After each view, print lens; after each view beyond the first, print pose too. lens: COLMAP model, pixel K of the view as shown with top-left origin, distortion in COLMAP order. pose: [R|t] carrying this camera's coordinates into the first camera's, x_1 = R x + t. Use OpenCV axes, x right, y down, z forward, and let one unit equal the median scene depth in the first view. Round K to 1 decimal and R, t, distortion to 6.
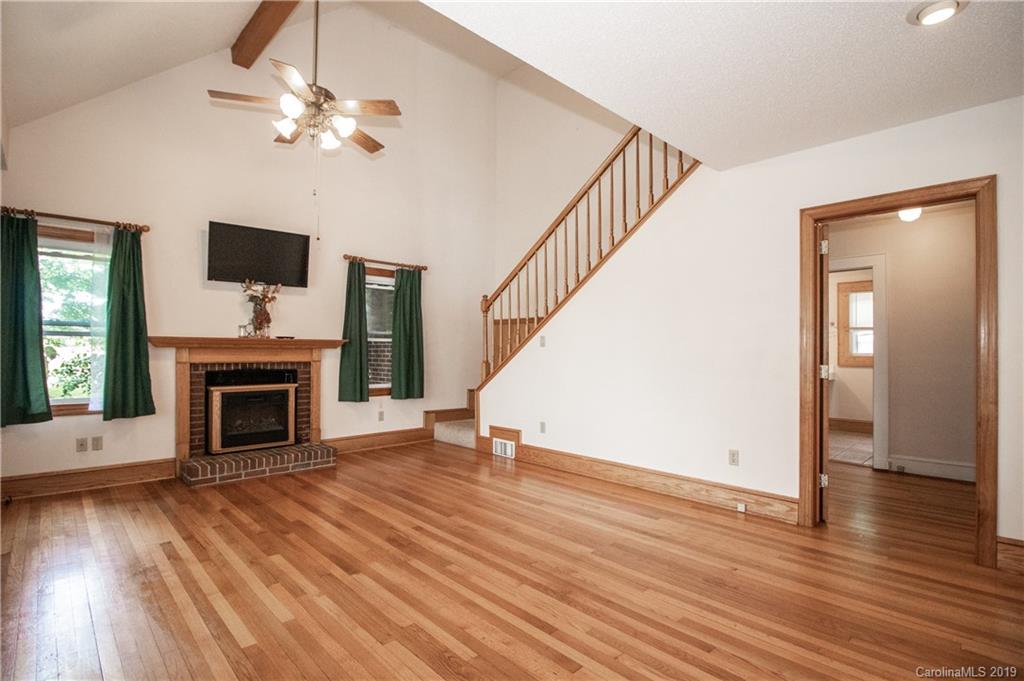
lens RADIAL K [[493.5, 0, 510.2], [0, 493.5, 363.9], [0, 0, 1]] dist [-0.011429, -0.000673]
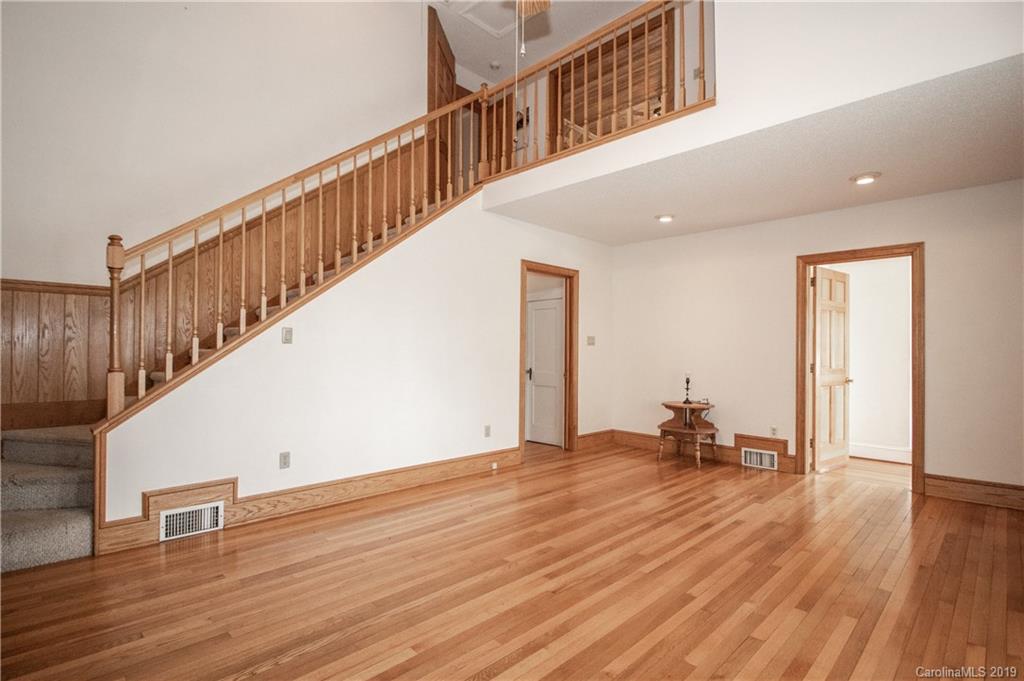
lens RADIAL K [[493.5, 0, 510.2], [0, 493.5, 363.9], [0, 0, 1]] dist [-0.011429, -0.000673]
pose [[-0.020901, -0.031650, 0.999280, -0.696480], [0.016756, 0.999347, 0.032003, -0.025995], [-0.999641, 0.017413, -0.020357, 0.771249]]
